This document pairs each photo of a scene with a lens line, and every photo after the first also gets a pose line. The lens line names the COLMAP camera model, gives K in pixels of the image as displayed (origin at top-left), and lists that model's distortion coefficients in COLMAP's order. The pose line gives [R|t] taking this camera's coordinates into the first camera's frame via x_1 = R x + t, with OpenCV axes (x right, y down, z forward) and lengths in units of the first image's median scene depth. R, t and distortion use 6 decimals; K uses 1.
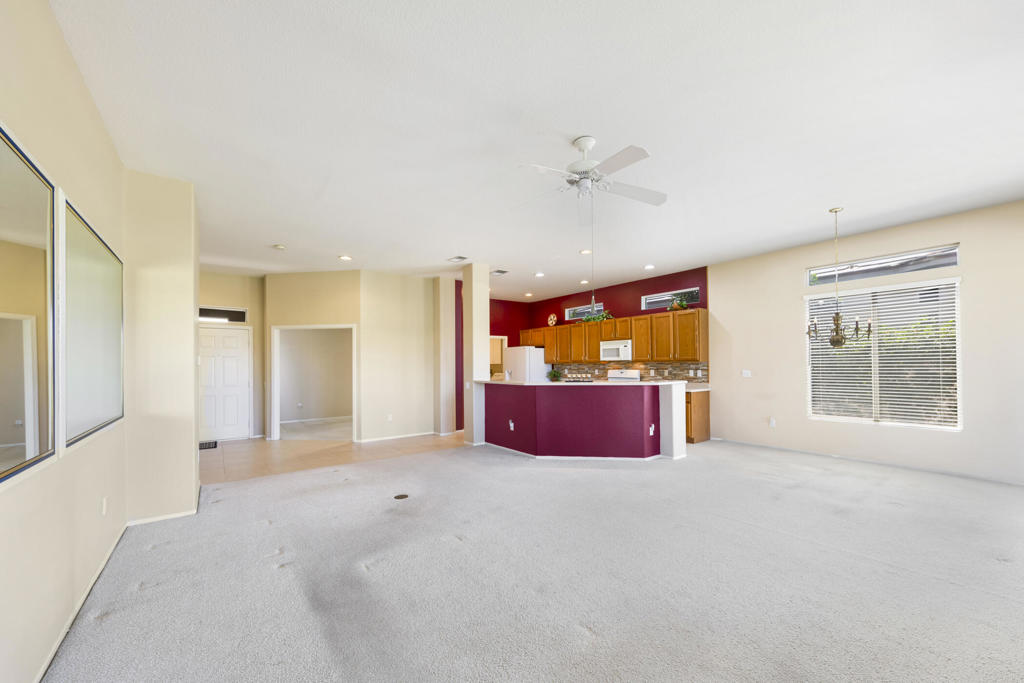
lens RADIAL K [[396.5, 0, 506.6], [0, 396.5, 364.7], [0, 0, 1]] dist [0.000317, 0.000048]
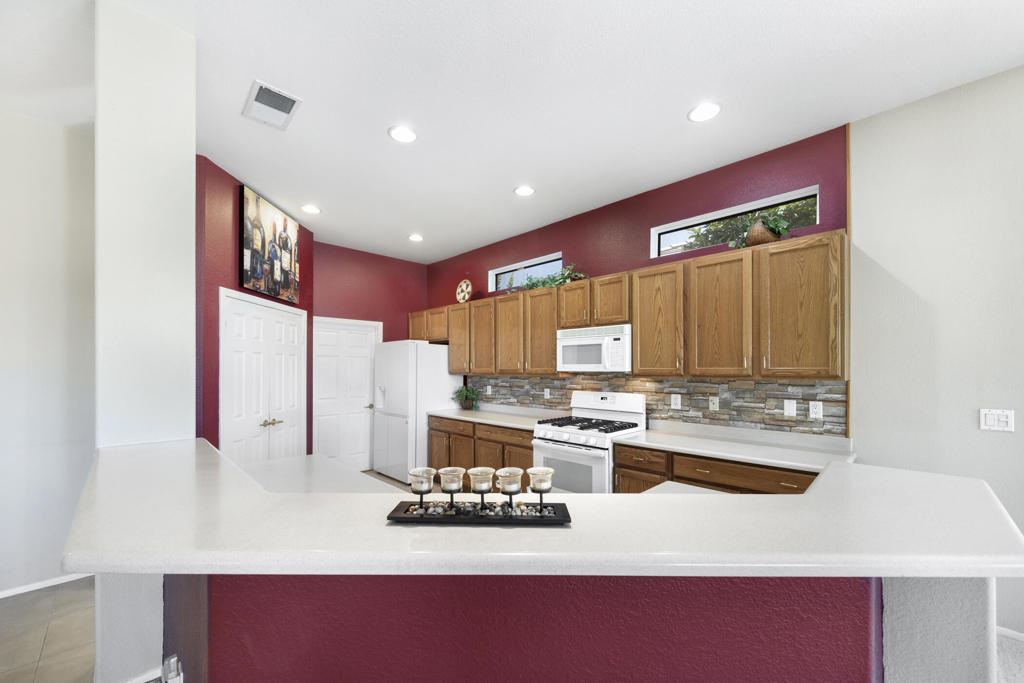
lens RADIAL K [[396.5, 0, 506.6], [0, 396.5, 364.7], [0, 0, 1]] dist [0.000317, 0.000048]
pose [[0.989487, 0.011172, 0.144192, 0.114958], [-0.009503, 0.999880, -0.012261, -0.012366], [-0.144312, 0.010762, 0.989474, 0.566684]]
